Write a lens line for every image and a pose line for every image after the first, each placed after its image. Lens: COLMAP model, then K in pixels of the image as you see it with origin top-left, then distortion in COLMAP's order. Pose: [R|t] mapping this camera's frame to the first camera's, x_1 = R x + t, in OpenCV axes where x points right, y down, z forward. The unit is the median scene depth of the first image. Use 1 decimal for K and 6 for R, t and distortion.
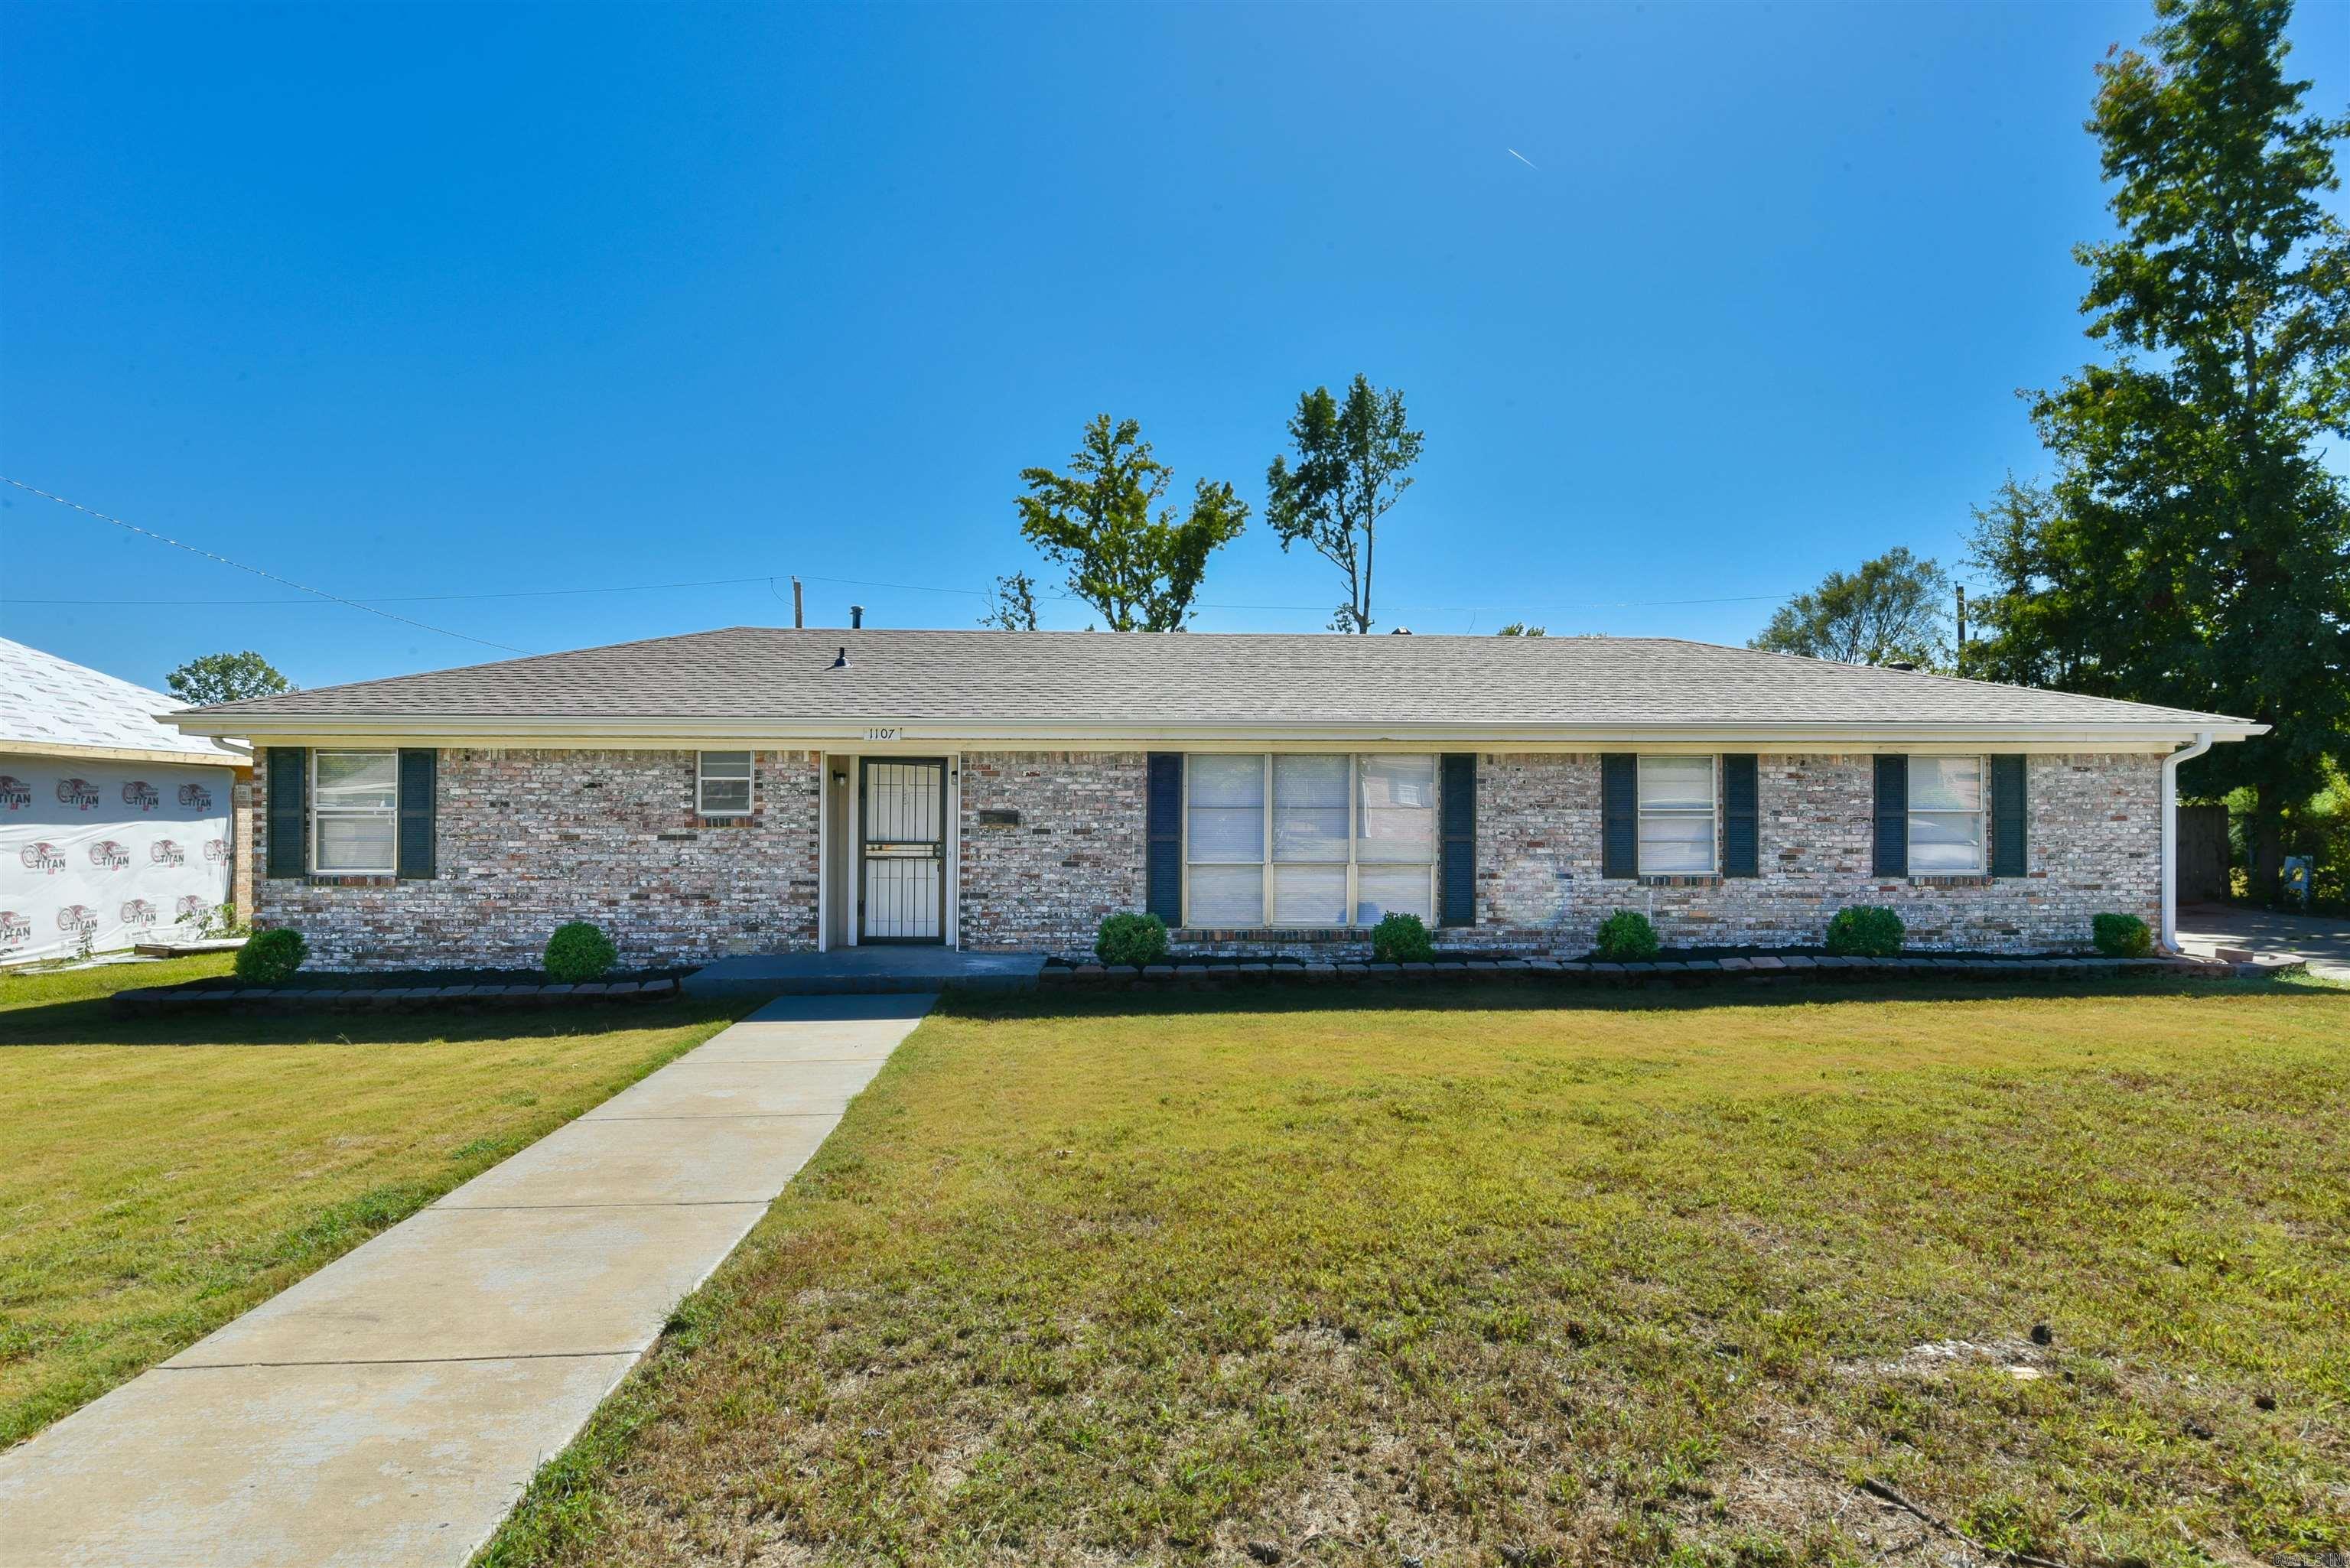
lens RADIAL K [[1276.6, 0, 1175.0], [0, 1276.6, 784.0], [0, 0, 1]] dist [-0.006201, -0.001833]
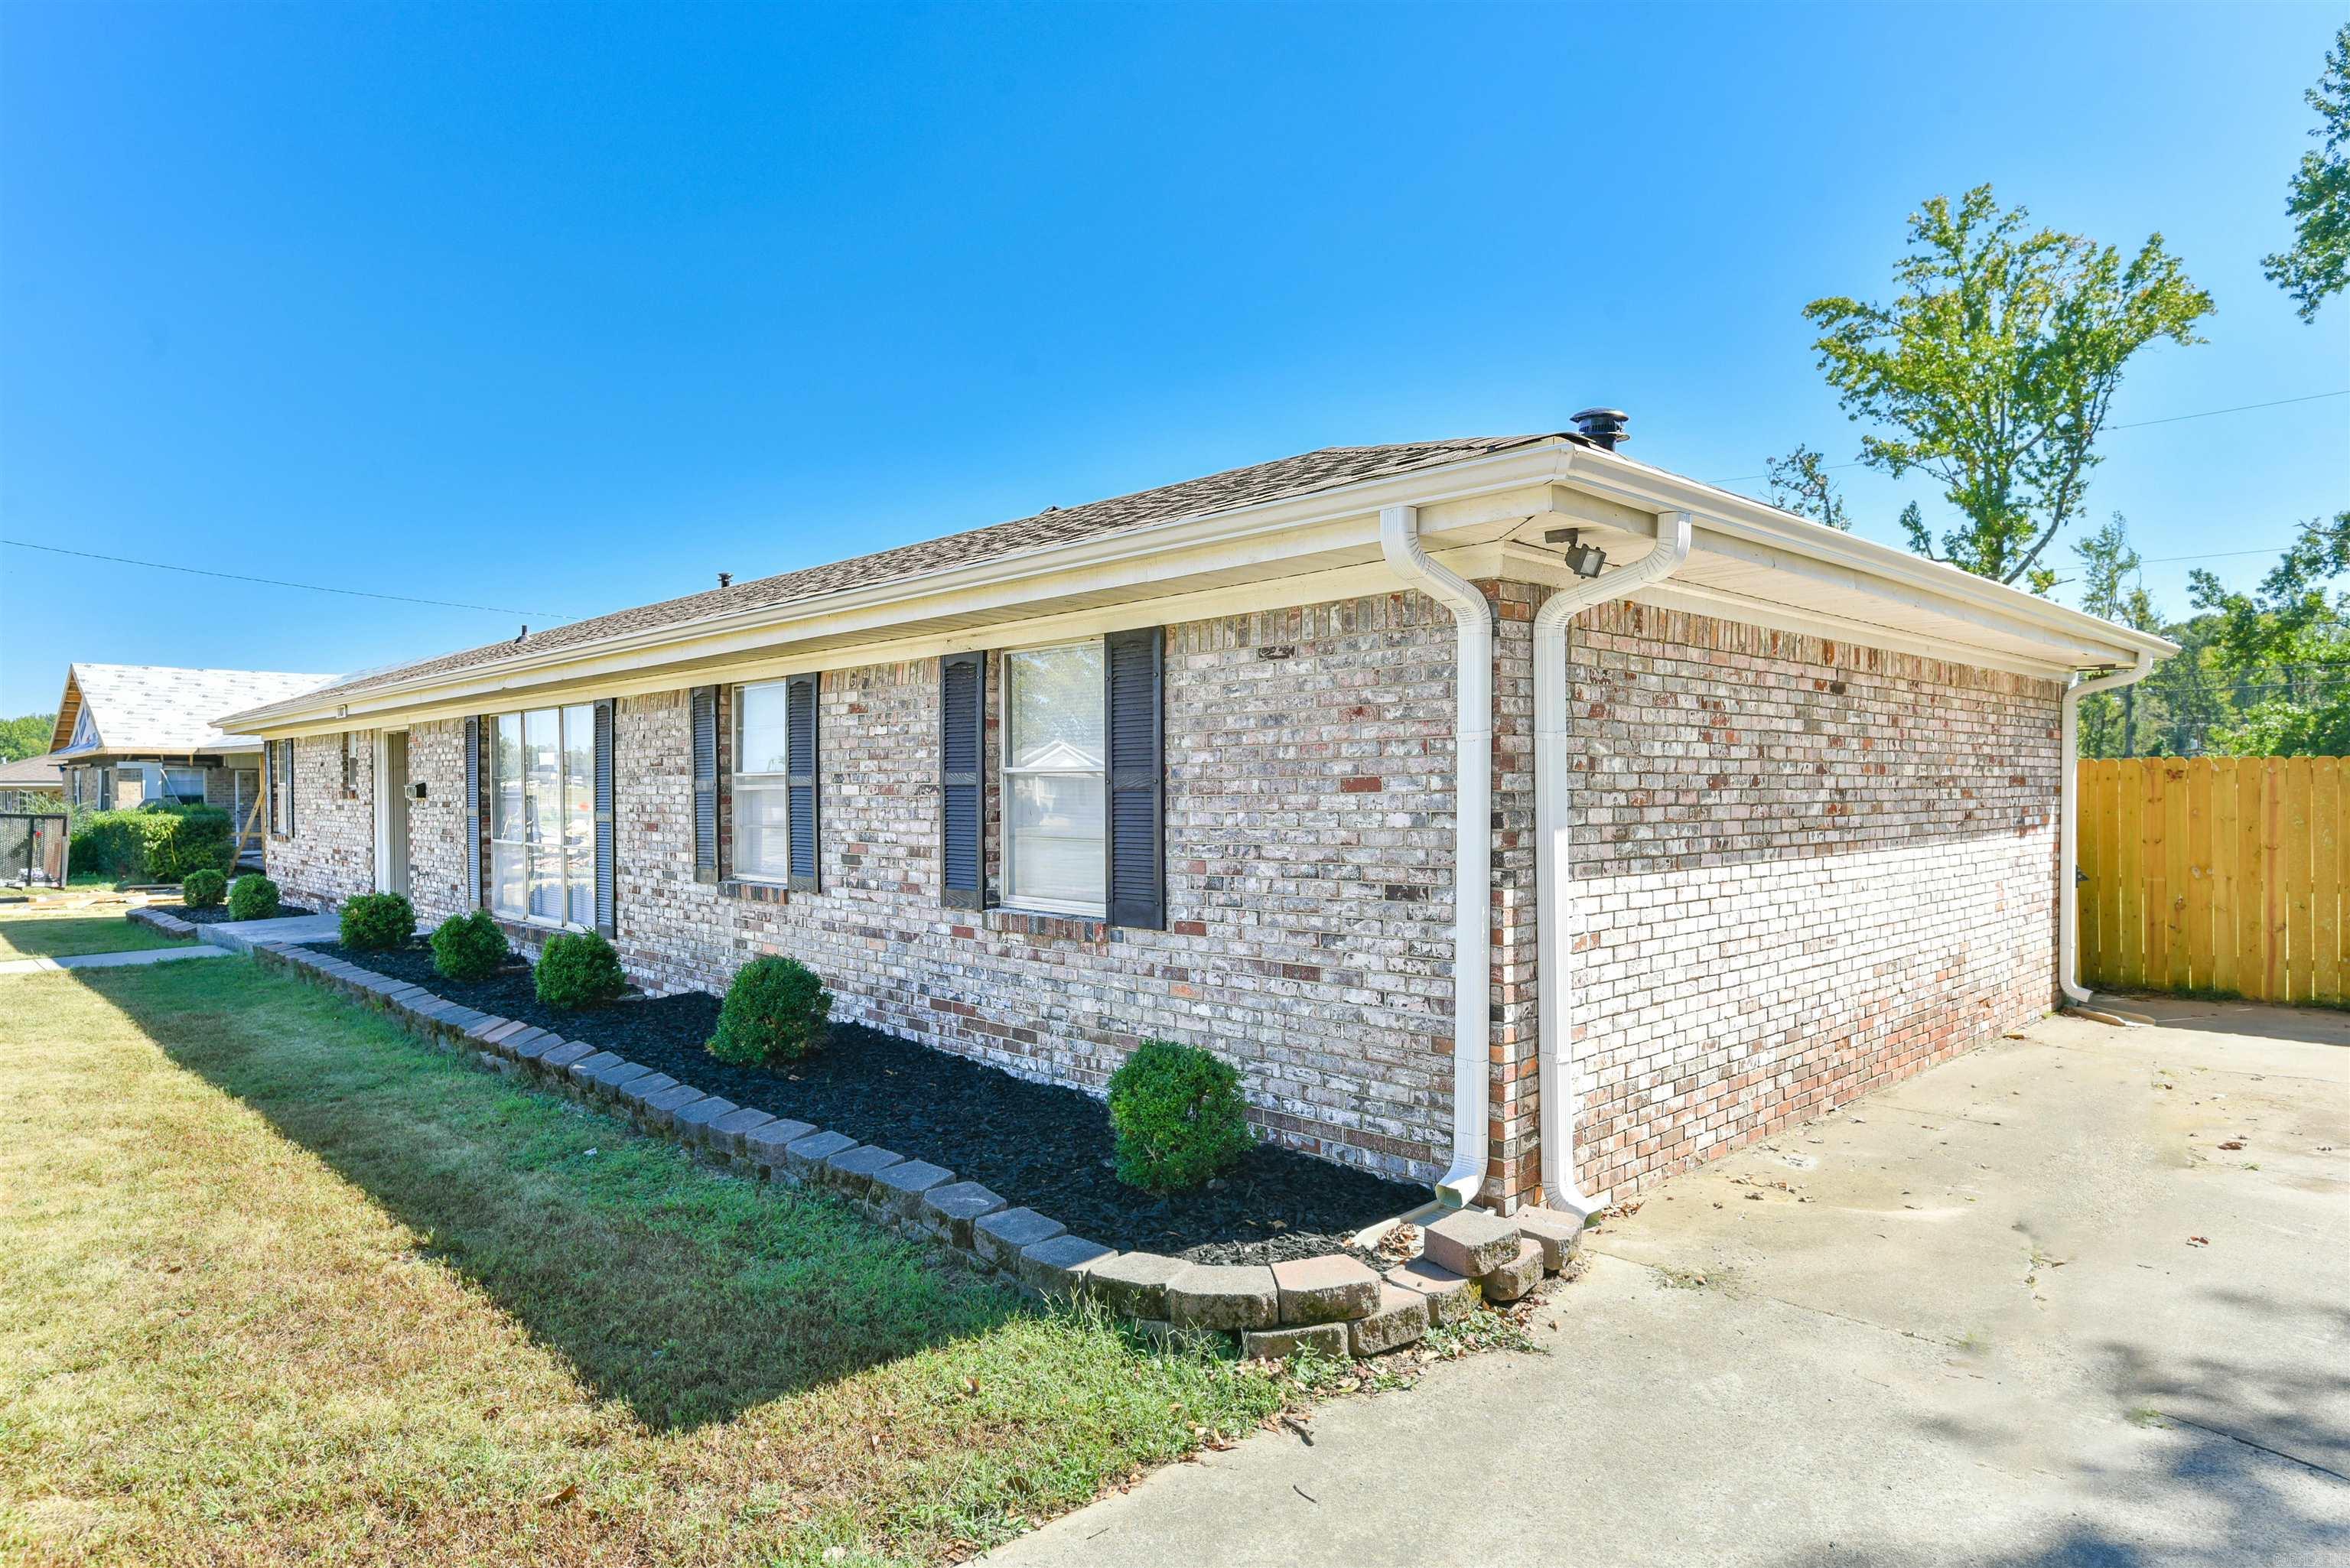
lens RADIAL K [[1415.7, 0, 1177.2], [0, 1415.7, 808.6], [0, 0, 1]] dist [-0.006302, -0.001858]
pose [[0.628775, 0.008198, -0.777544, 1.078651], [0.027648, 0.999076, 0.032892, 0.020635], [0.777095, -0.042180, 0.627968, 0.761079]]
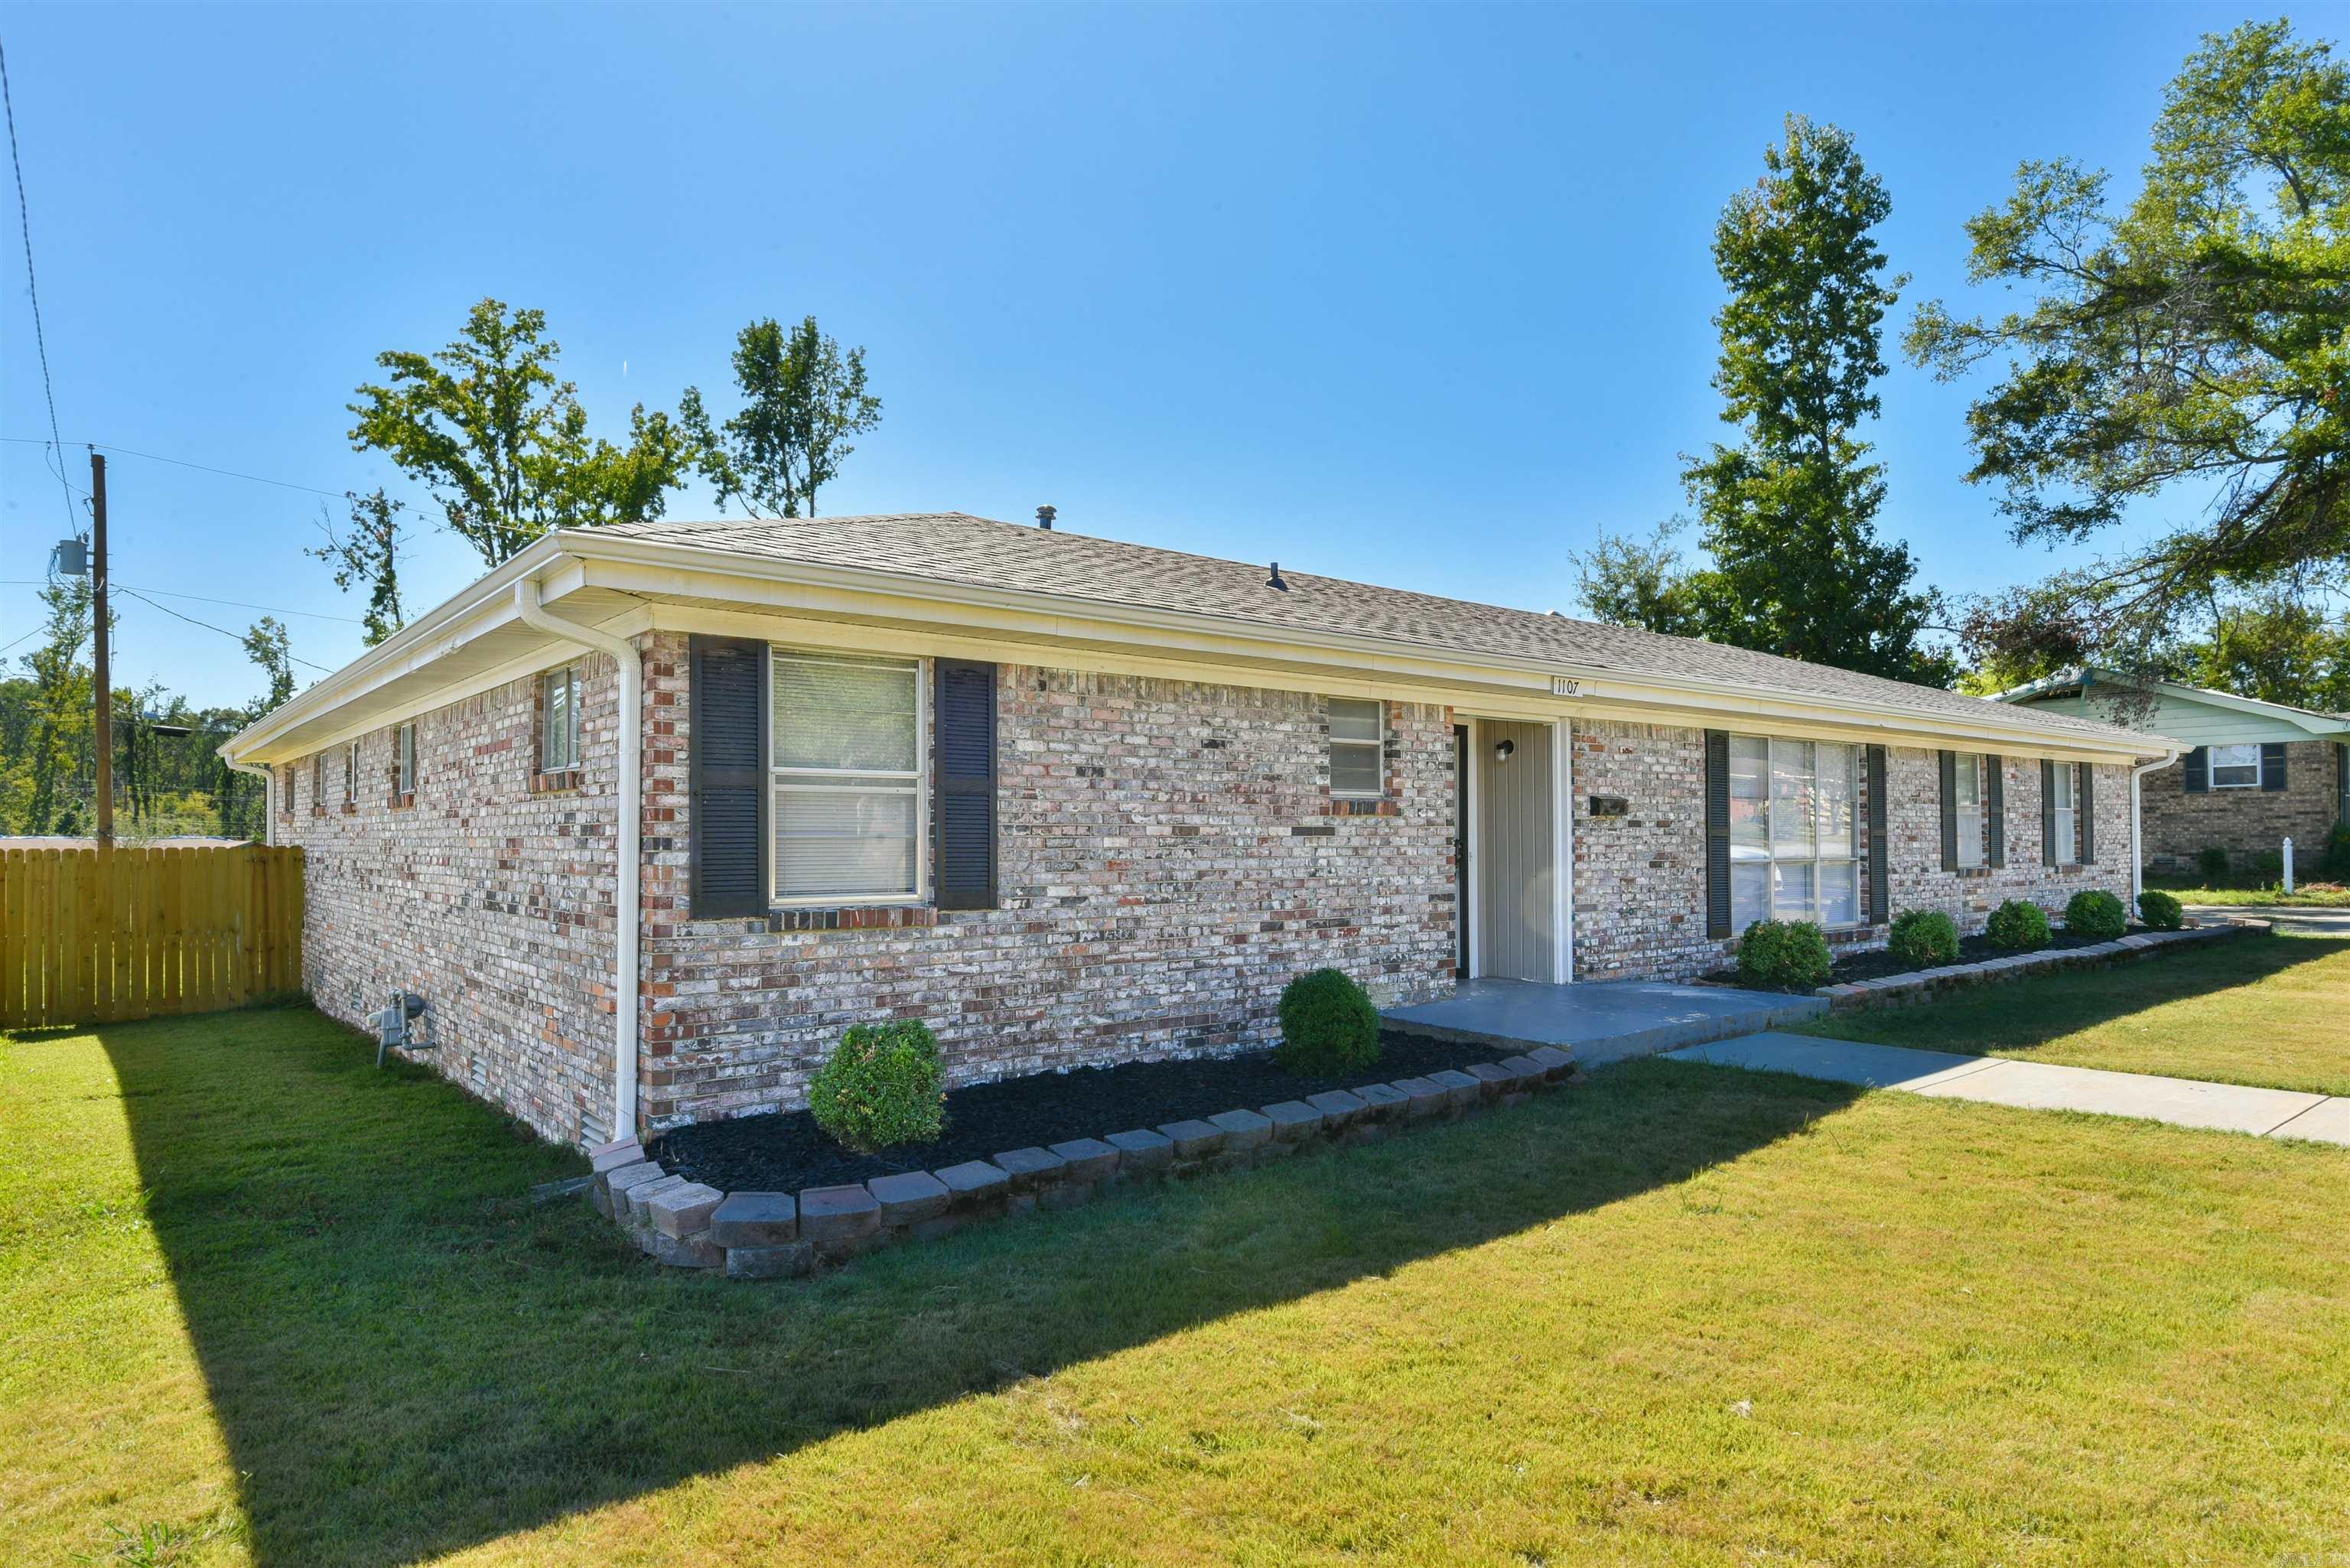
lens RADIAL K [[1363.5, 0, 1134.3], [0, 1363.5, 815.0], [0, 0, 1]] dist [0.020229, -0.000039]
pose [[0.812856, 0.006494, 0.582428, -0.847762], [-0.010355, 0.999941, 0.003303, 0.032193], [-0.582372, -0.008716, 0.812876, 0.494153]]
